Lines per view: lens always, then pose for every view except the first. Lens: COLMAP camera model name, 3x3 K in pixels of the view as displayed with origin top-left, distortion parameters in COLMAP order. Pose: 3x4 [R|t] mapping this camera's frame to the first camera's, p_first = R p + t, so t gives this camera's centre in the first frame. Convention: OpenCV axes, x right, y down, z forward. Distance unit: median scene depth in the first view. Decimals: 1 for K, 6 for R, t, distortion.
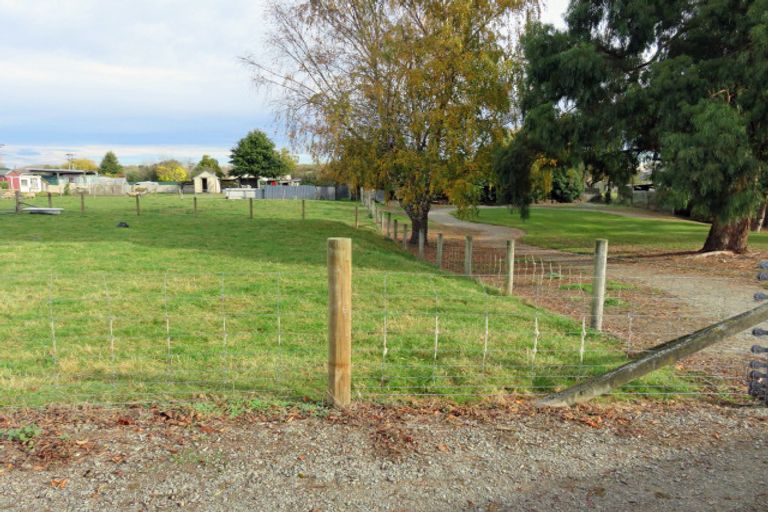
lens RADIAL K [[575.1, 0, 384.0], [0, 575.1, 256.0], [0, 0, 1]] dist [0.000624, 0.001090]
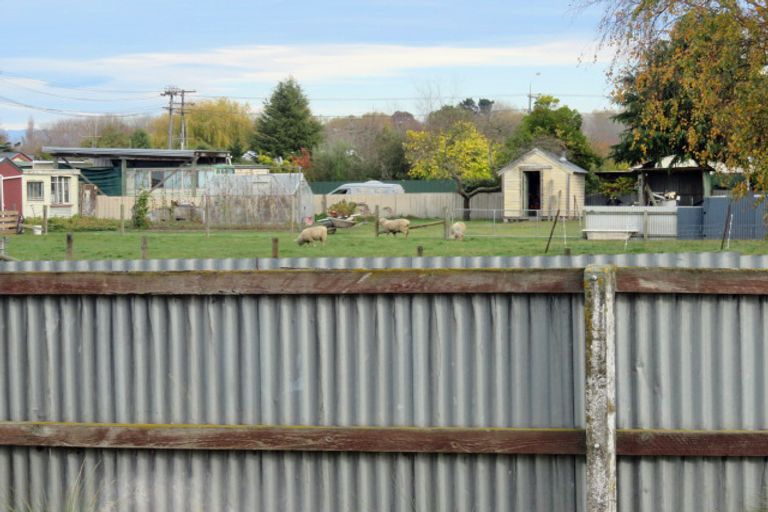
lens RADIAL K [[2269.6, 0, 384.0], [0, 2269.6, 256.0], [0, 0, 1]] dist [0.038001, 0.556425]
pose [[0.918475, 0.004523, -0.395454, 0.095865], [-0.039603, 0.995960, -0.080589, 0.012051], [0.393492, 0.089680, 0.914944, -0.145685]]
